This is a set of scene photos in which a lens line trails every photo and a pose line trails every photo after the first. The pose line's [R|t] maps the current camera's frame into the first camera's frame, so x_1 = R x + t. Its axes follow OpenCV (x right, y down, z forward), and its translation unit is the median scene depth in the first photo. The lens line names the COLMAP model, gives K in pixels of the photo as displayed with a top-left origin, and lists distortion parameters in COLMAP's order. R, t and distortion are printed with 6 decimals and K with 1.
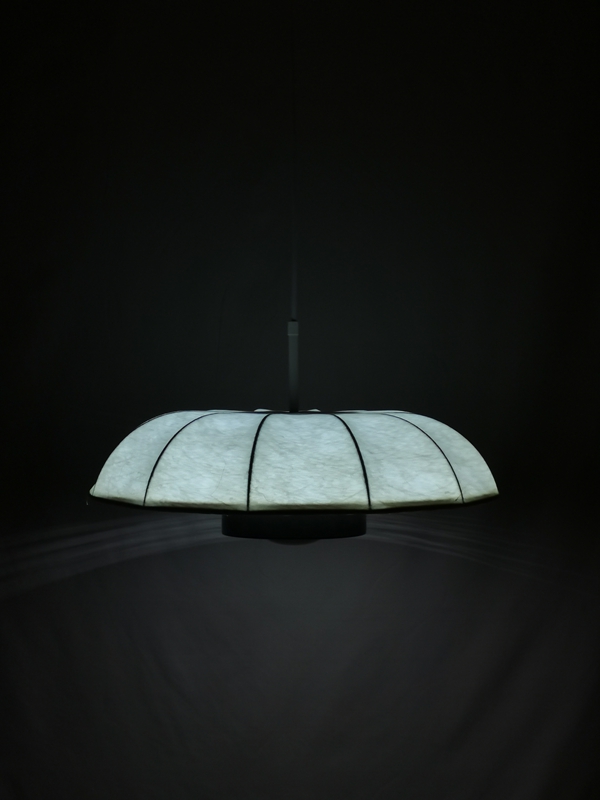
lens RADIAL K [[1309.0, 0, 300.0], [0, 1309.0, 400.0], [0, 0, 1]] dist [0.013520, 0.006886]
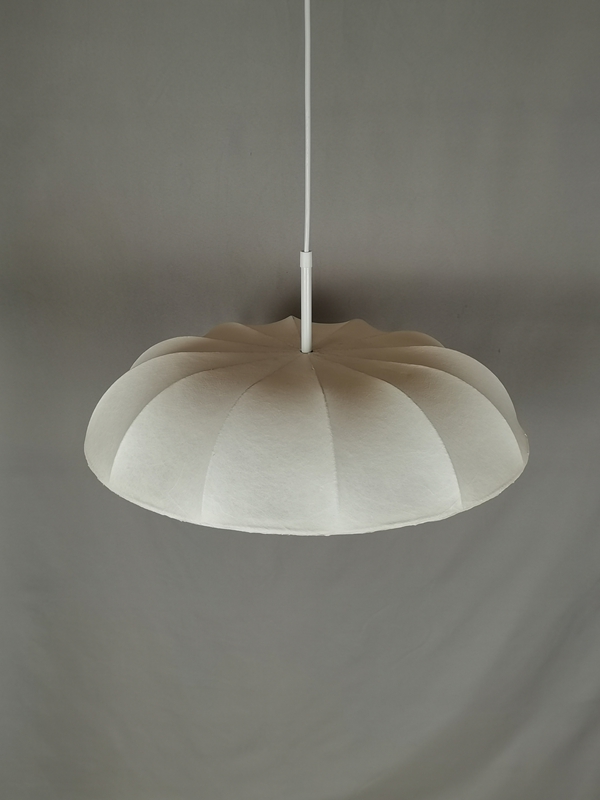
lens RADIAL K [[997.9, 0, 300.0], [0, 997.9, 400.0], [0, 0, 1]] dist [0.077249, -0.009359]
pose [[0.977784, 0.073763, -0.196206, 0.147189], [-0.008100, 0.948634, 0.316273, -0.200634], [0.209457, -0.307657, 0.928157, 0.391747]]
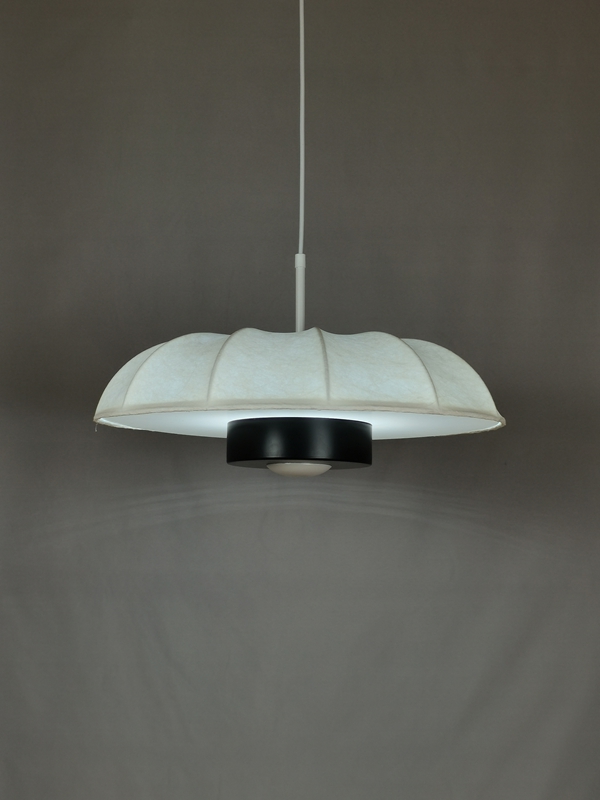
lens RADIAL K [[1309.0, 0, 300.0], [0, 1309.0, 400.0], [0, 0, 1]] dist [0.013520, 0.006886]
pose [[0.978891, -0.008380, -0.204210, 0.226321], [-0.012459, 0.994854, -0.100549, 0.173293], [0.204002, 0.100971, 0.973749, 0.032285]]
